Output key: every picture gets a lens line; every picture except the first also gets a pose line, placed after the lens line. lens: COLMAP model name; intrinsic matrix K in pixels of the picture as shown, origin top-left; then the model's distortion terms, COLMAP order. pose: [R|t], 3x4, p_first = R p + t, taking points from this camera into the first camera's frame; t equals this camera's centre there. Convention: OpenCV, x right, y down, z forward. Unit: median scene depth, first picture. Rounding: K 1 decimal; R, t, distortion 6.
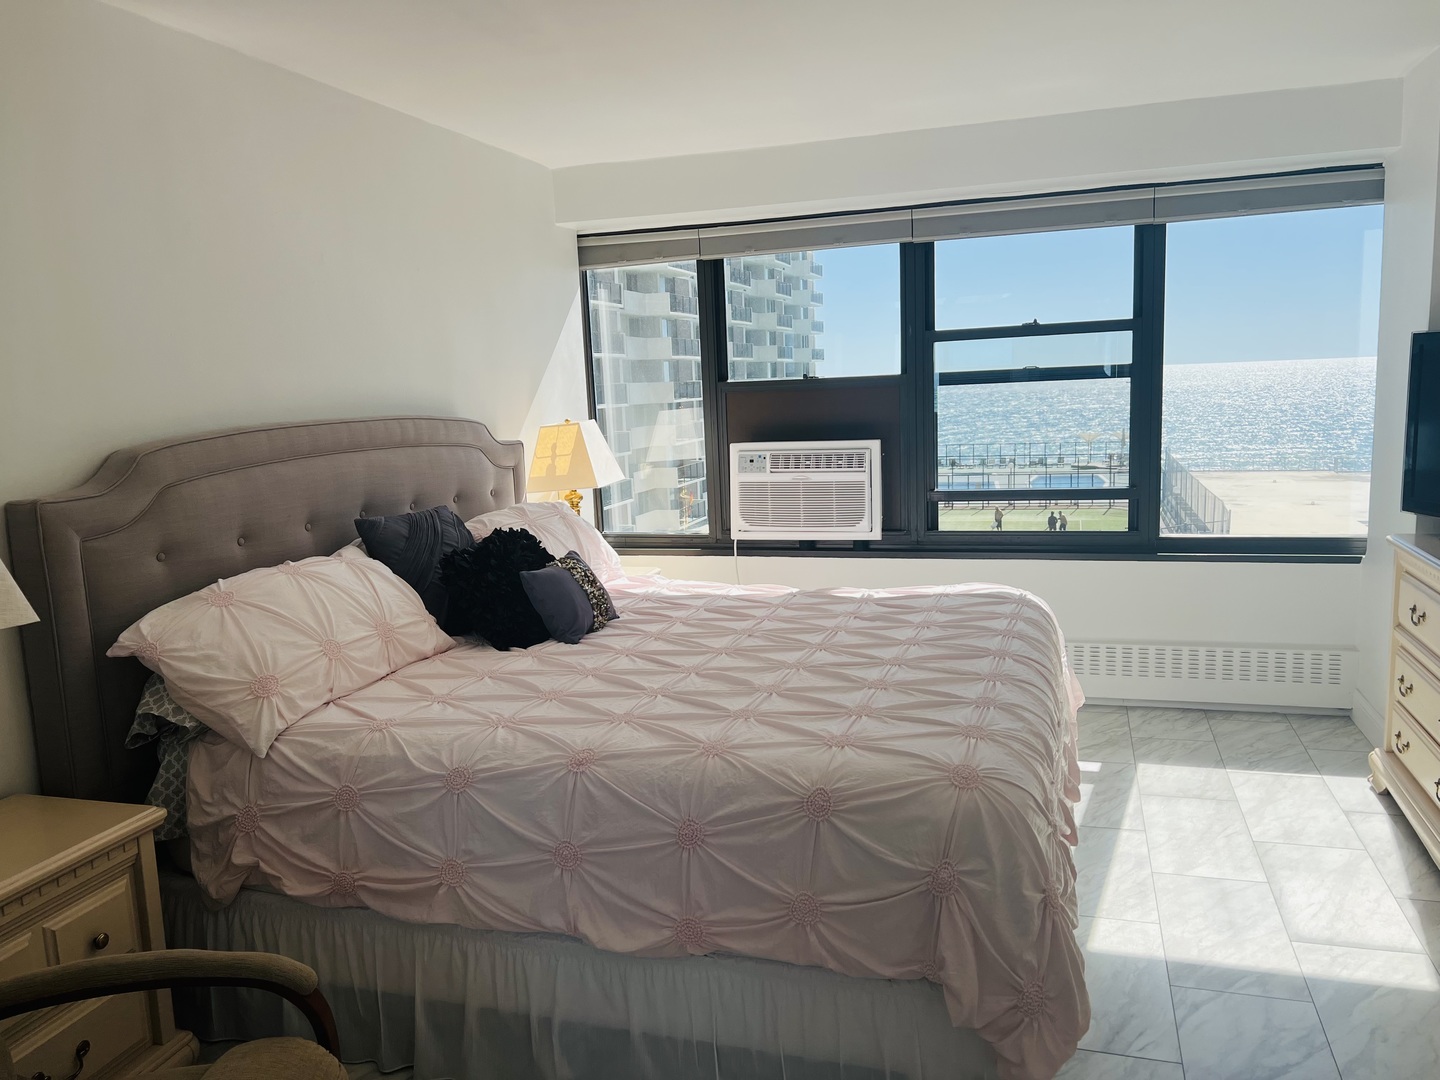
lens RADIAL K [[1113.9, 0, 773.8], [0, 1113.9, 537.3], [0, 0, 1]] dist [0.058886, -0.010937]
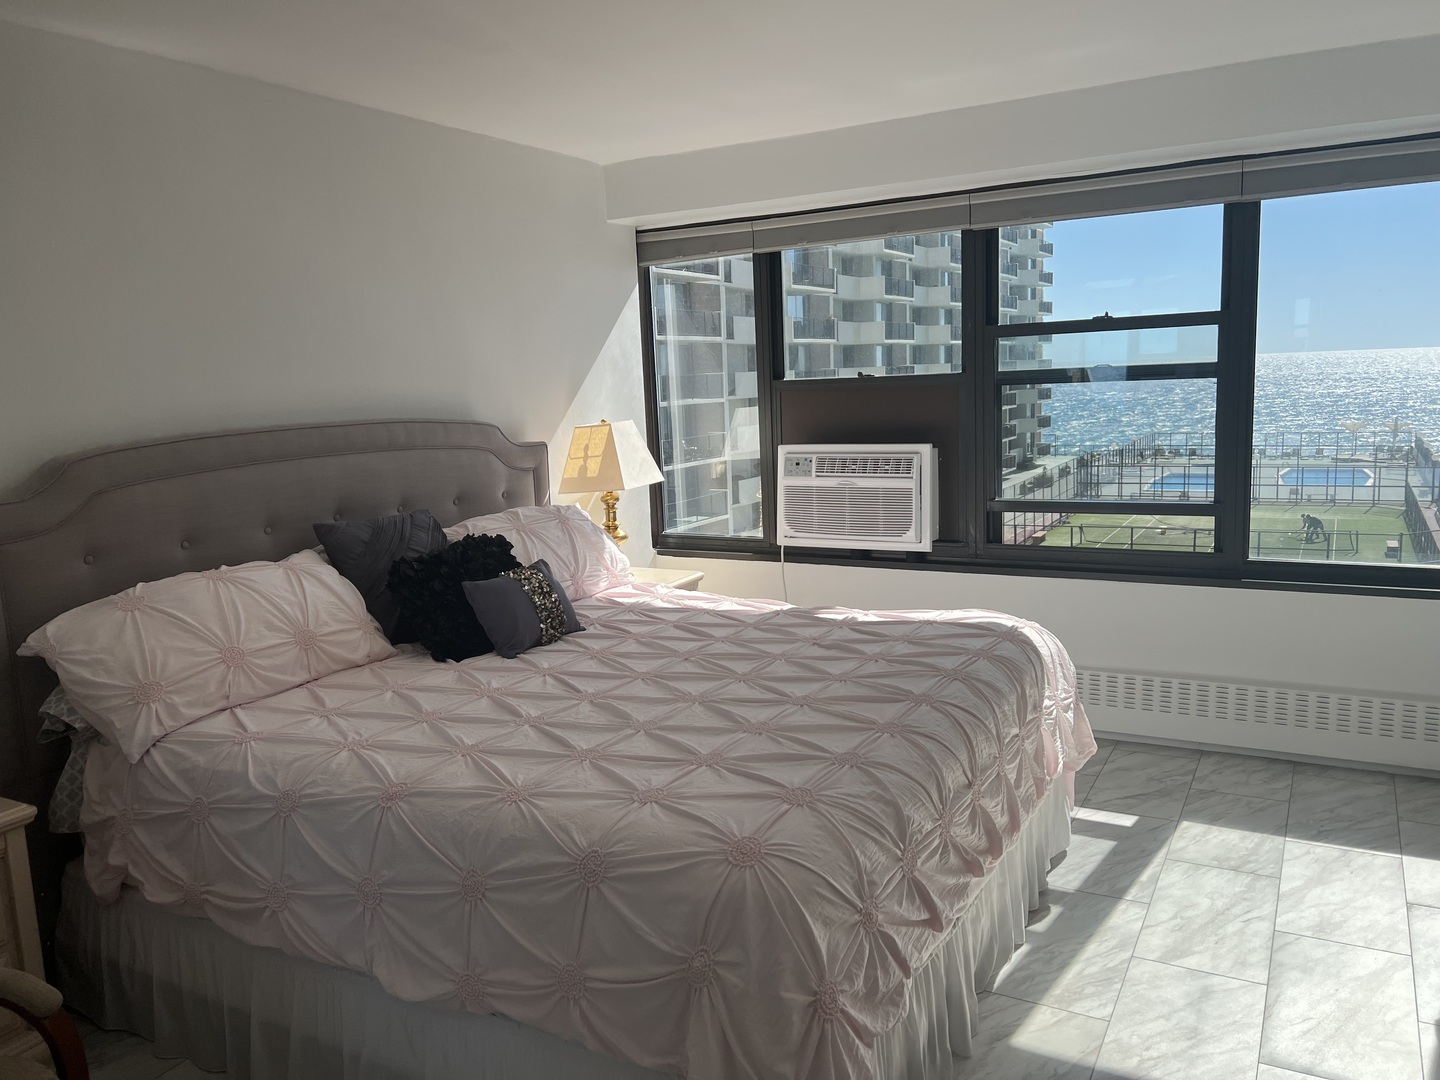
lens RADIAL K [[1113.9, 0, 773.8], [0, 1113.9, 537.3], [0, 0, 1]] dist [0.058886, -0.010937]
pose [[0.976110, 0.033446, -0.214688, 0.255783], [-0.030001, 0.999364, 0.019285, -0.036336], [0.215197, -0.012384, 0.976492, 0.097232]]
